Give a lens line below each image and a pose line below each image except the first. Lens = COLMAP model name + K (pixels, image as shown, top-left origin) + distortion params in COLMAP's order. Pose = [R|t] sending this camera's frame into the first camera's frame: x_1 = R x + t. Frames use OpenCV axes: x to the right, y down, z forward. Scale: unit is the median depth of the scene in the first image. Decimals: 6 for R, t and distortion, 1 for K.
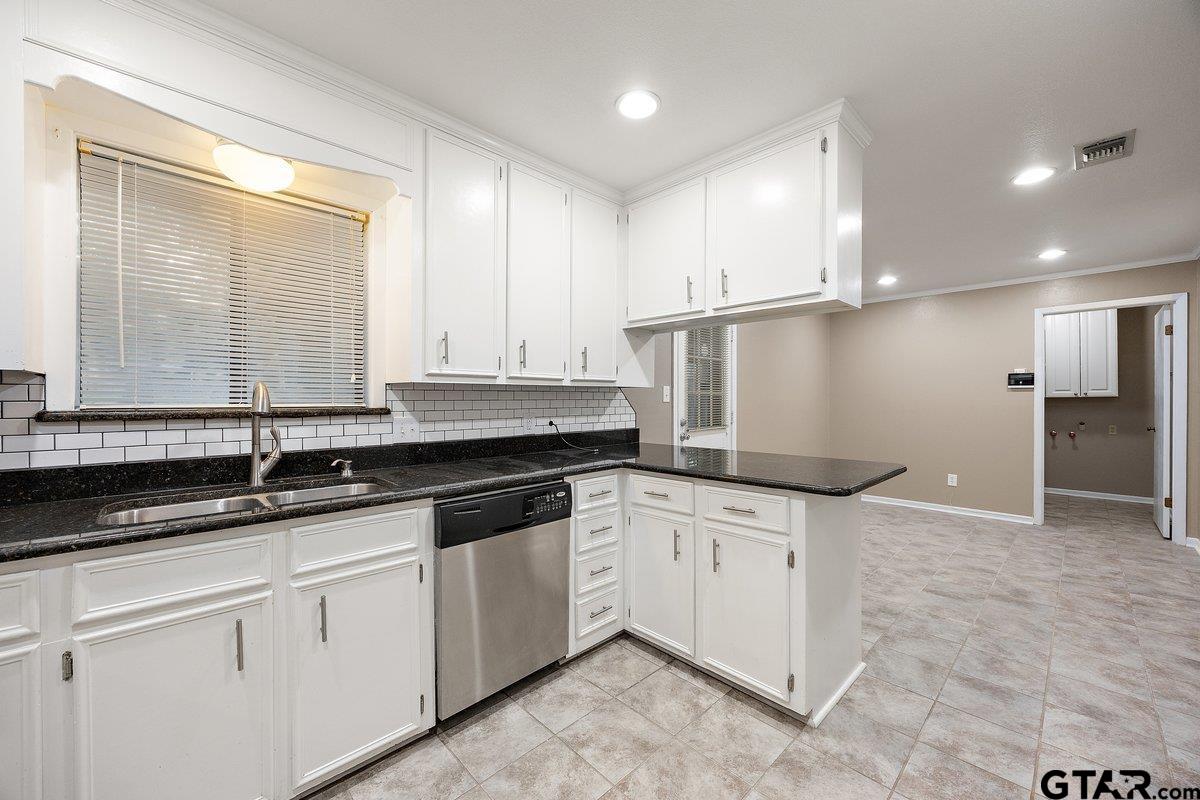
lens RADIAL K [[460.9, 0, 603.2], [0, 460.9, 402.0], [0, 0, 1]] dist [-0.002654, 0.000233]
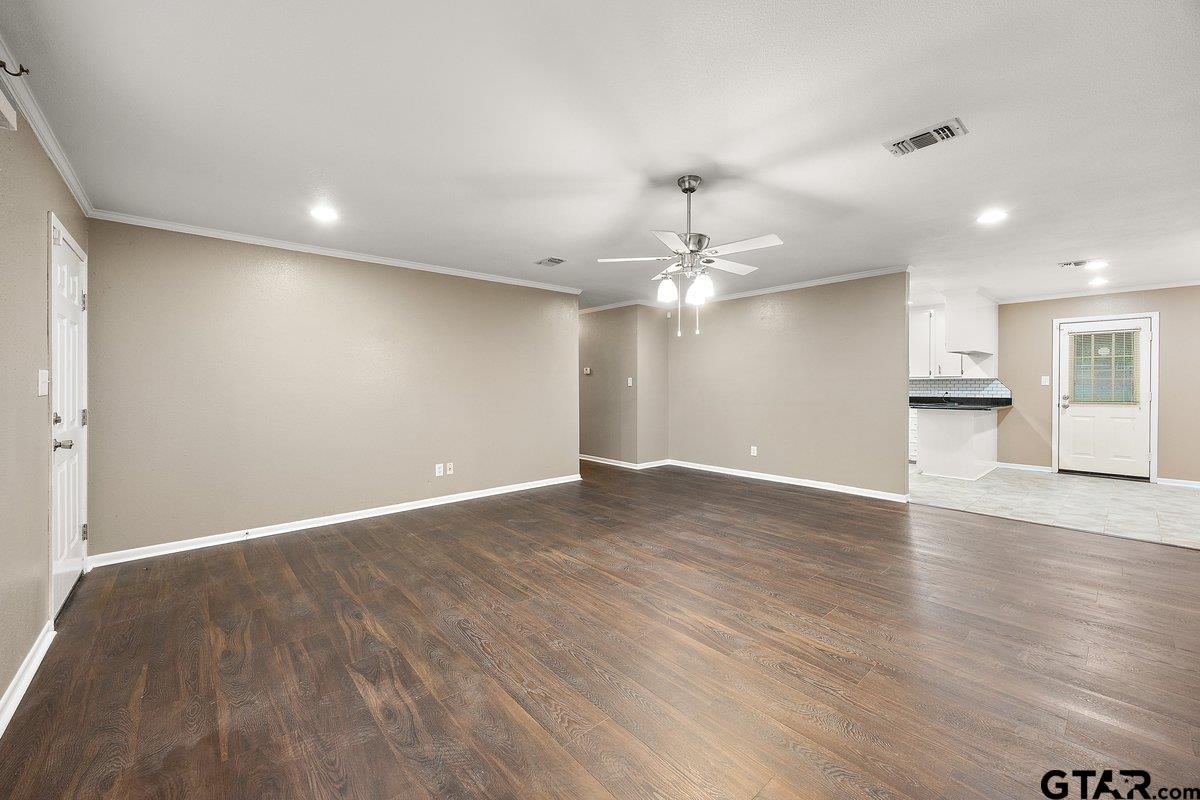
lens RADIAL K [[460.9, 0, 600.9], [0, 460.9, 385.4], [0, 0, 1]] dist [-0.002654, 0.000233]
pose [[-0.047799, 0.000530, -0.998857, 3.402405], [-0.005597, 0.999984, 0.000798, 0.015822], [0.998841, 0.005629, -0.047795, -1.097160]]
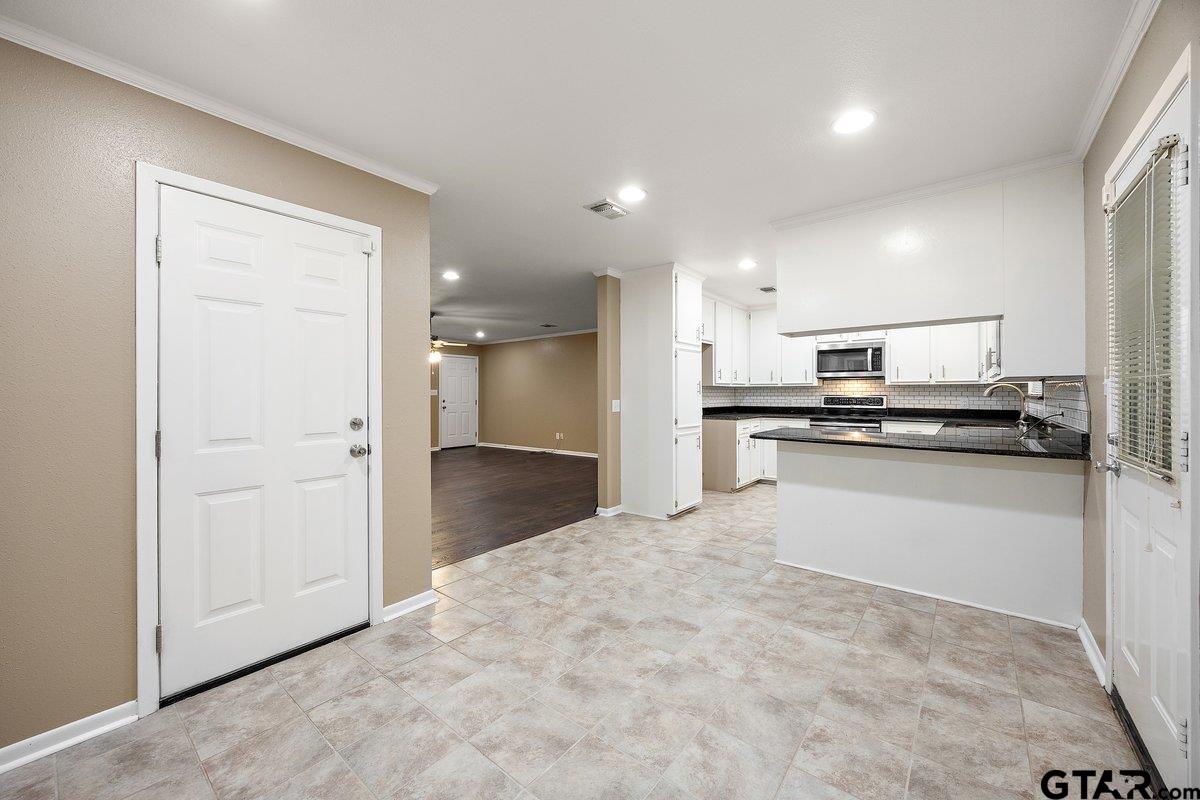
lens RADIAL K [[460.9, 0, 600.4], [0, 460.9, 394.1], [0, 0, 1]] dist [-0.002654, 0.000233]
pose [[-0.992007, 0.003908, -0.126121, 1.350629], [0.002623, 0.999943, 0.010352, -0.016804], [0.126154, 0.009938, -0.991961, 2.471638]]
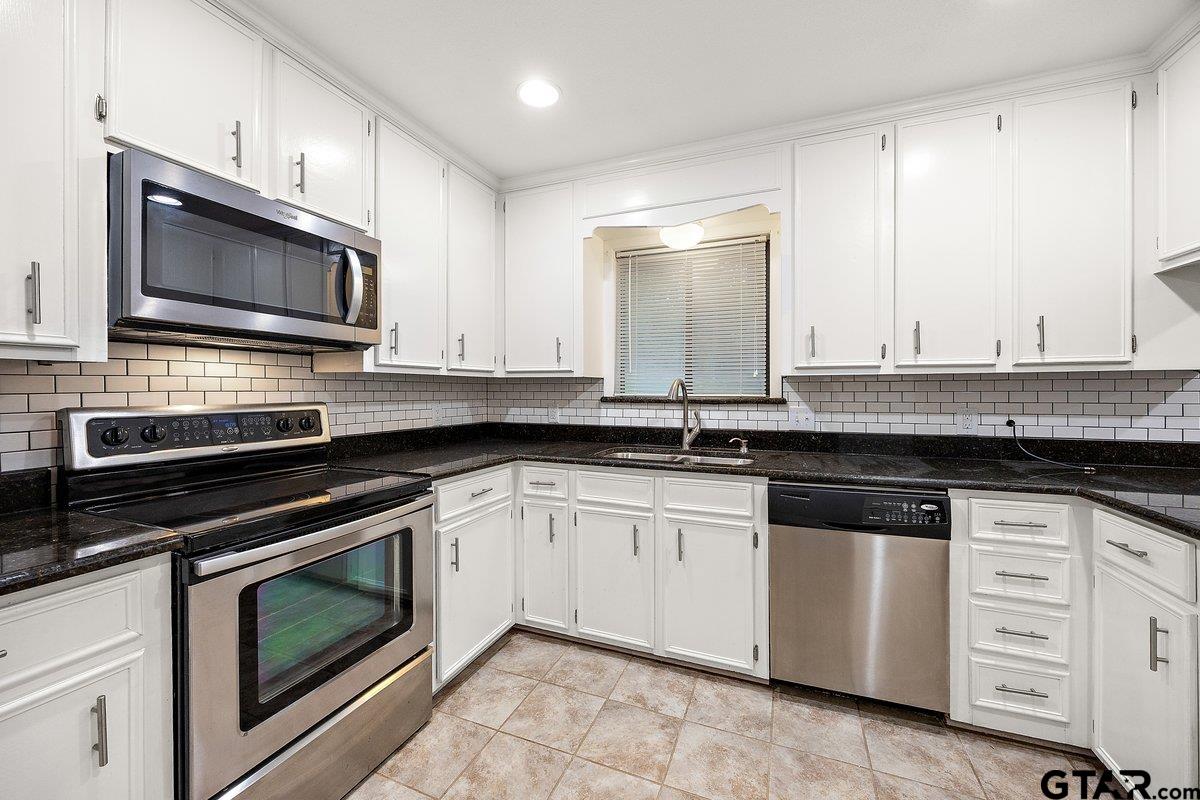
lens RADIAL K [[460.9, 0, 600.5], [0, 460.9, 392.1], [0, 0, 1]] dist [-0.002654, 0.000233]
pose [[0.402840, 0.004526, -0.915259, 0.392439], [-0.004776, 0.999985, 0.002842, -0.003563], [0.915258, 0.003226, 0.402855, 0.128495]]
